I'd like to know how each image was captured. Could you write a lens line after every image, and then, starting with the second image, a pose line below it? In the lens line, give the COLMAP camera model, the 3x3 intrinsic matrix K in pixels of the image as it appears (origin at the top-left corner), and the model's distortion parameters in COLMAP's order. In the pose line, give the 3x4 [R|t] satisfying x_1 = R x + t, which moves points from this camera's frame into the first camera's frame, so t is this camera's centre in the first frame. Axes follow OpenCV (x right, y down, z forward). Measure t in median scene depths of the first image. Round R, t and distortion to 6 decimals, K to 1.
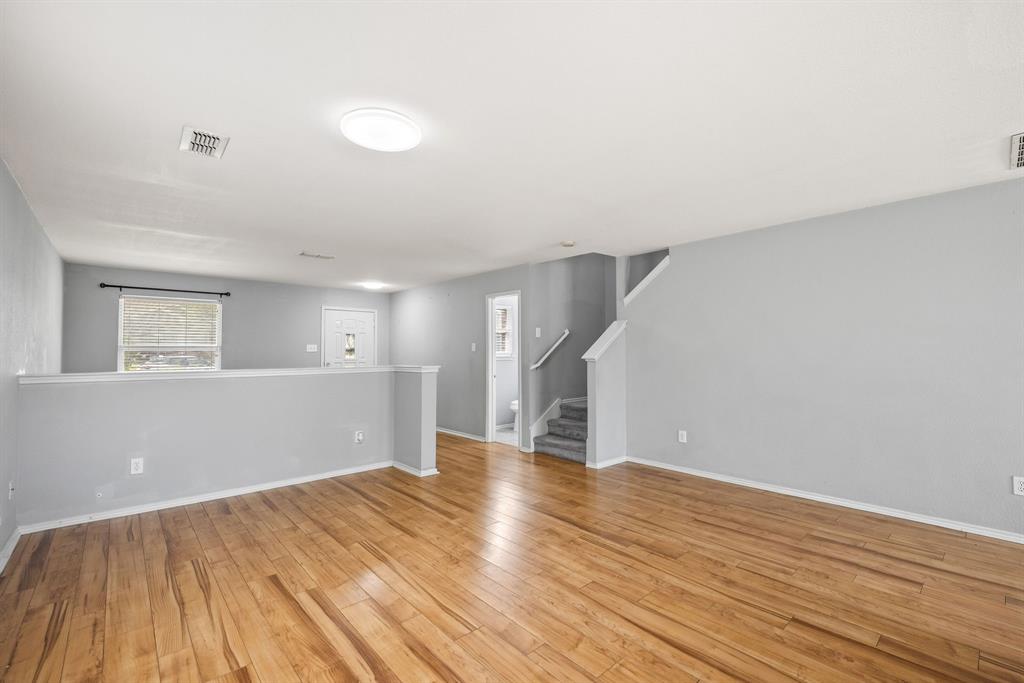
lens RADIAL K [[446.9, 0, 508.0], [0, 446.9, 339.3], [0, 0, 1]] dist [-0.000370, -0.000572]
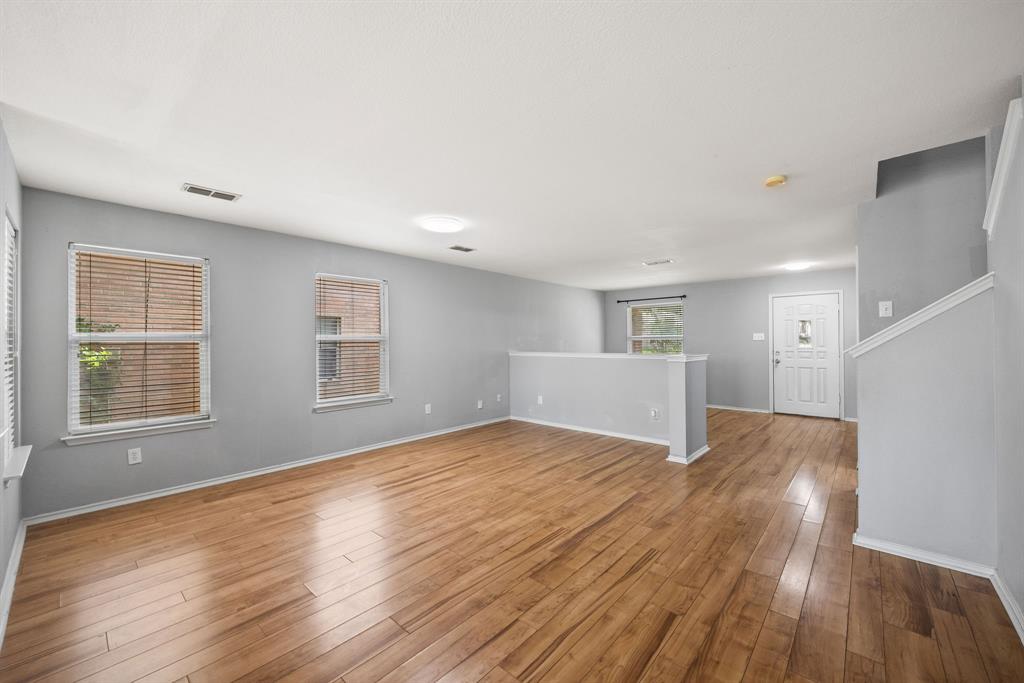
lens RADIAL K [[395.4, 0, 509.2], [0, 395.4, 344.7], [0, 0, 1]] dist [-0.001599, -0.001204]
pose [[0.119383, 0.011855, -0.992778, 1.000721], [0.031578, 0.999377, 0.015731, 0.013281], [0.992346, -0.033228, 0.118934, 0.770189]]
